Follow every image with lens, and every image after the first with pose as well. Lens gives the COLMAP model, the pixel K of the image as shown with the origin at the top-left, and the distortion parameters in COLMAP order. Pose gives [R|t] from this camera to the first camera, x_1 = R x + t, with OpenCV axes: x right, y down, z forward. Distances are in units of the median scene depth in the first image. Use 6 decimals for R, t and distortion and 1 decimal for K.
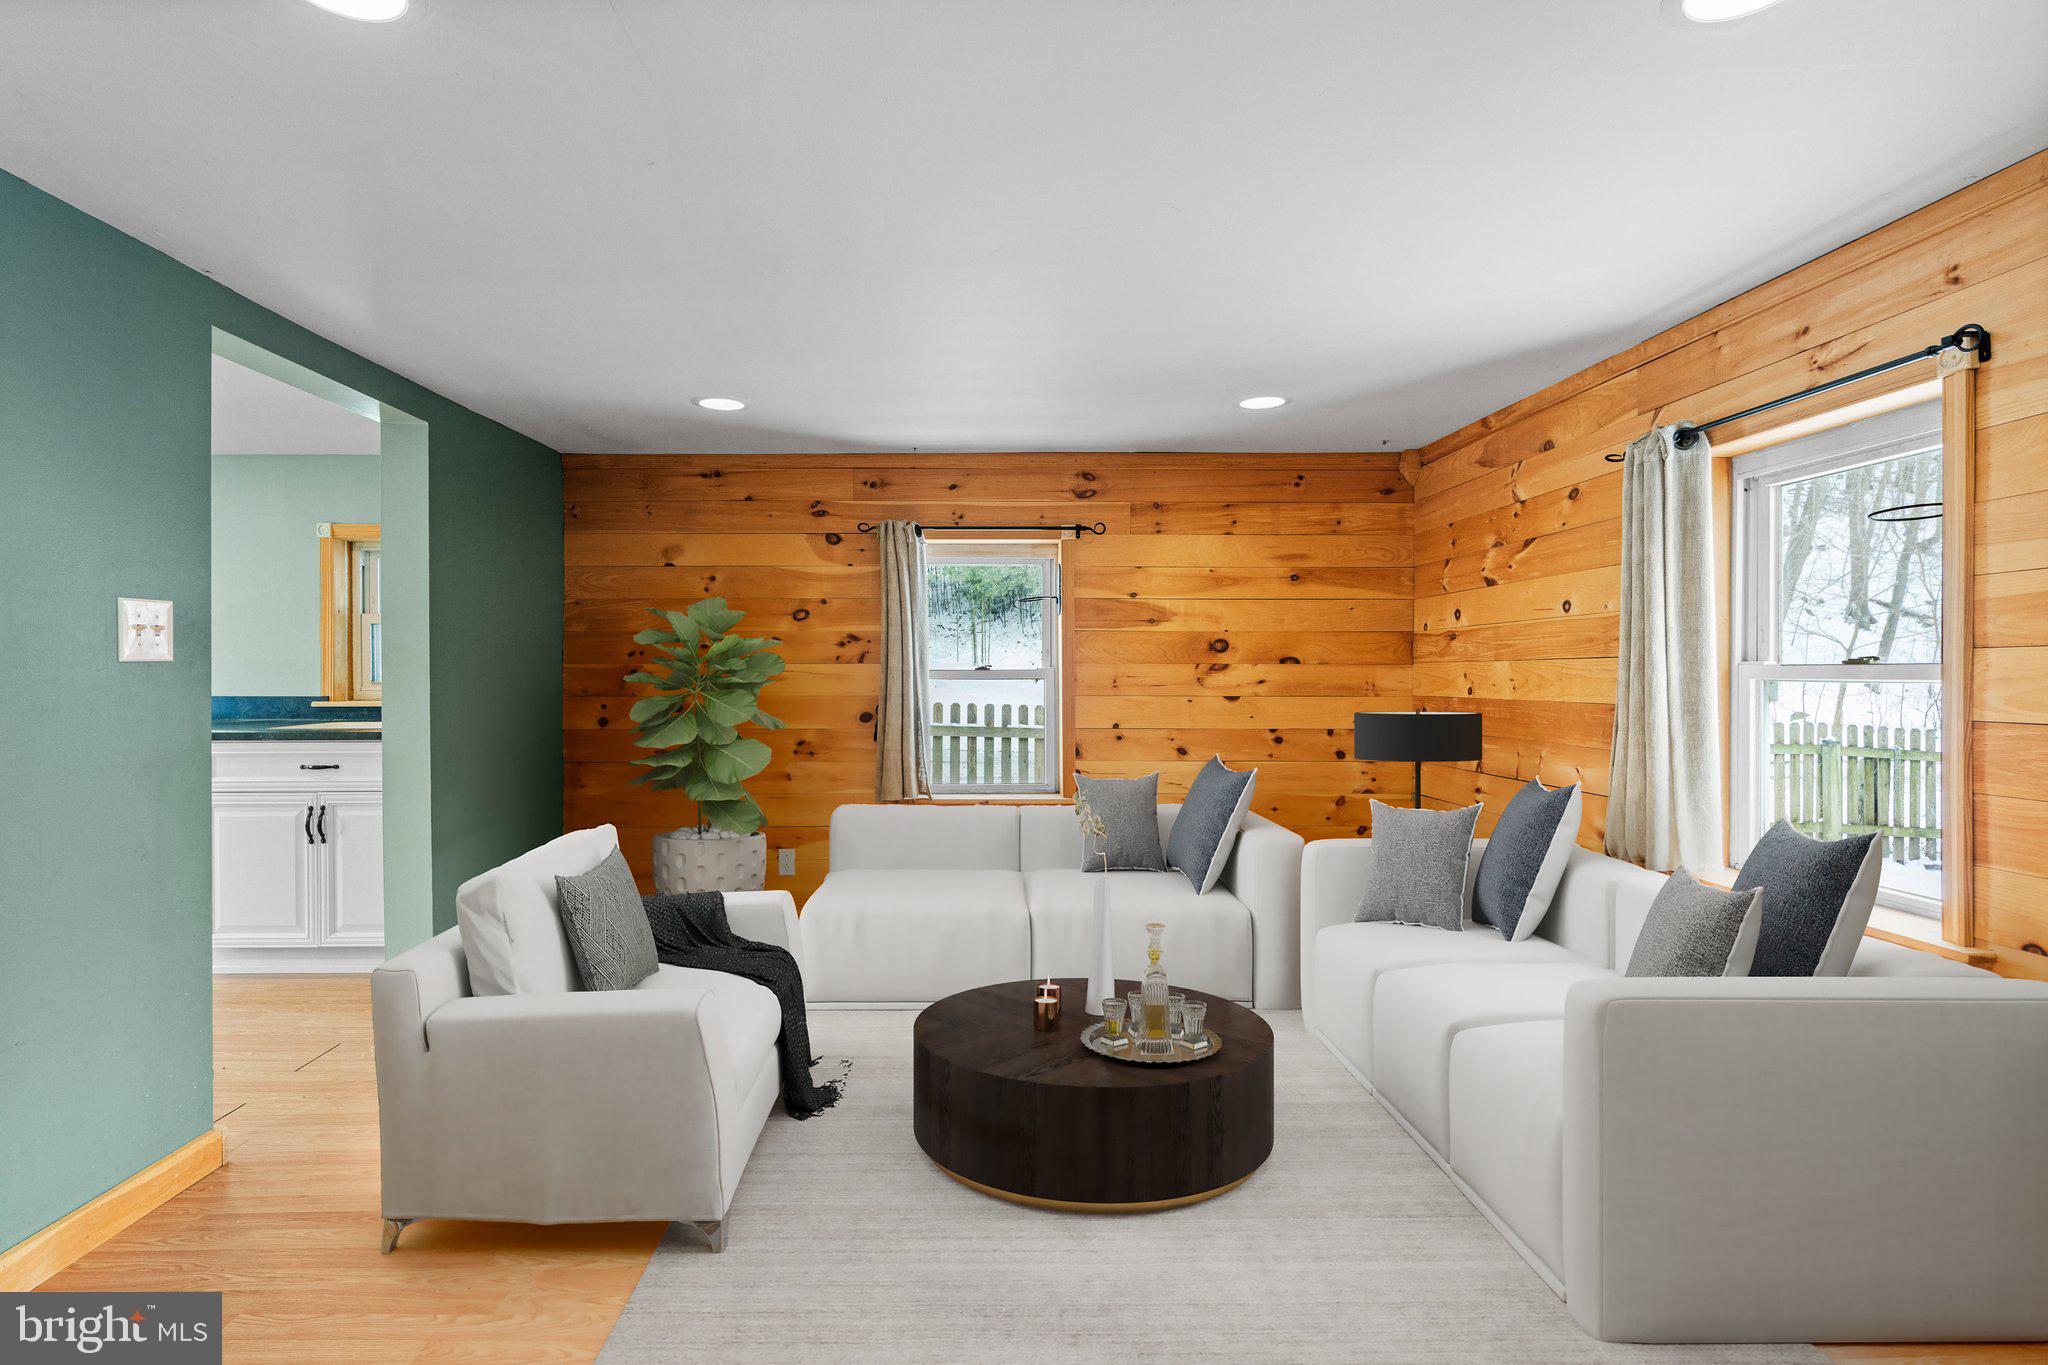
lens RADIAL K [[942.4, 0, 1014.7], [0, 942.4, 676.9], [0, 0, 1]] dist [-0.004364, 0.000495]
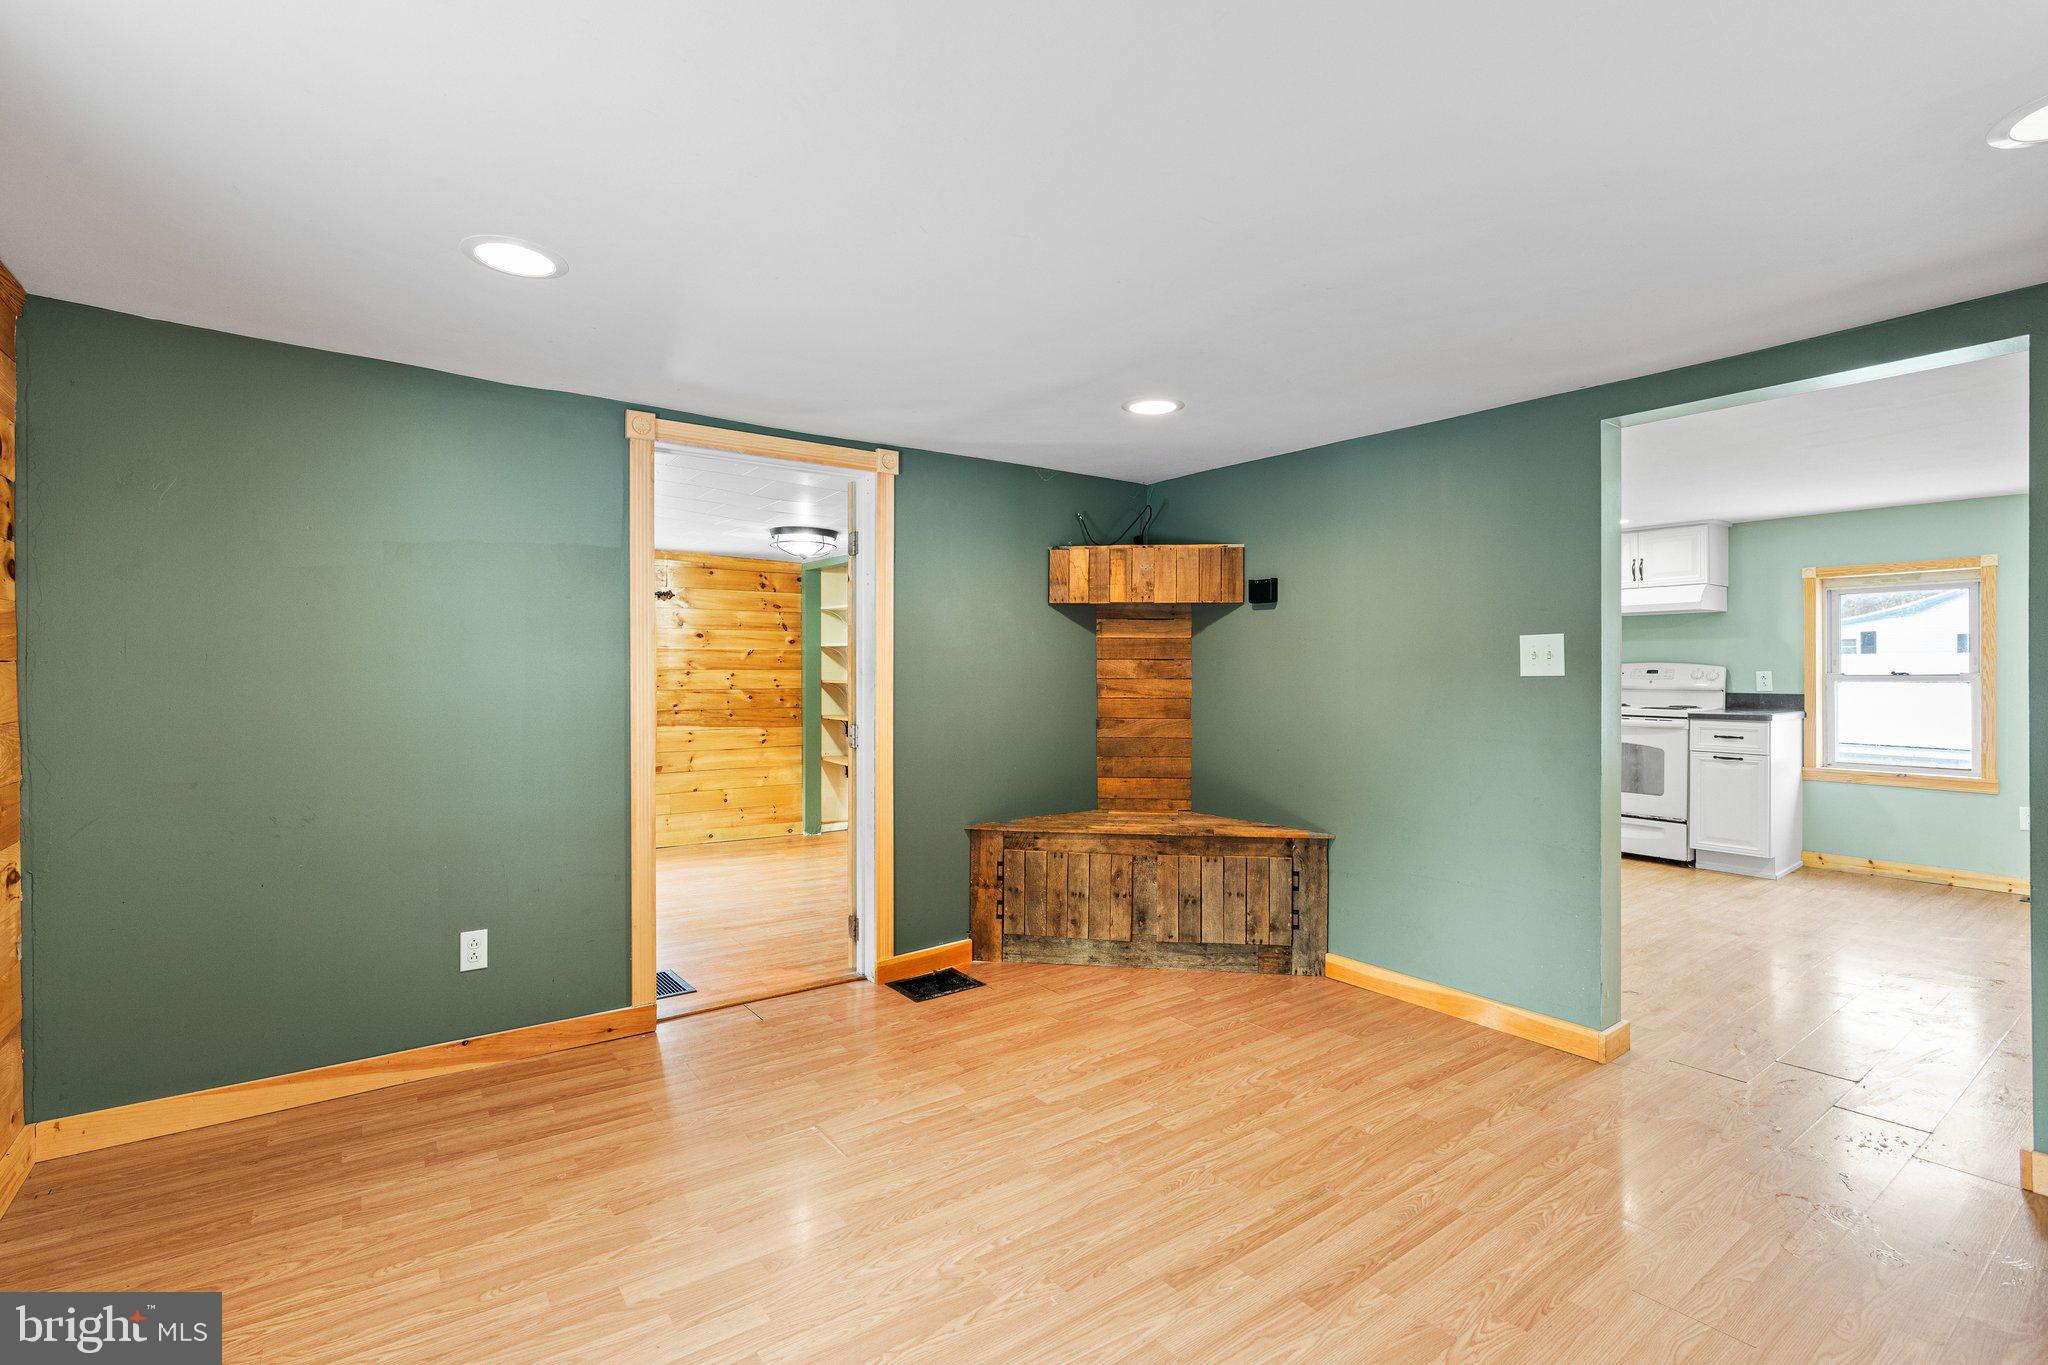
lens RADIAL K [[942.4, 0, 1012.4], [0, 942.4, 672.4], [0, 0, 1]] dist [-0.004364, 0.000495]
pose [[-0.816092, -0.008289, -0.577863, 0.642823], [-0.010954, 0.999939, 0.001125, -0.015595], [0.577819, 0.007248, -0.816133, 1.755346]]
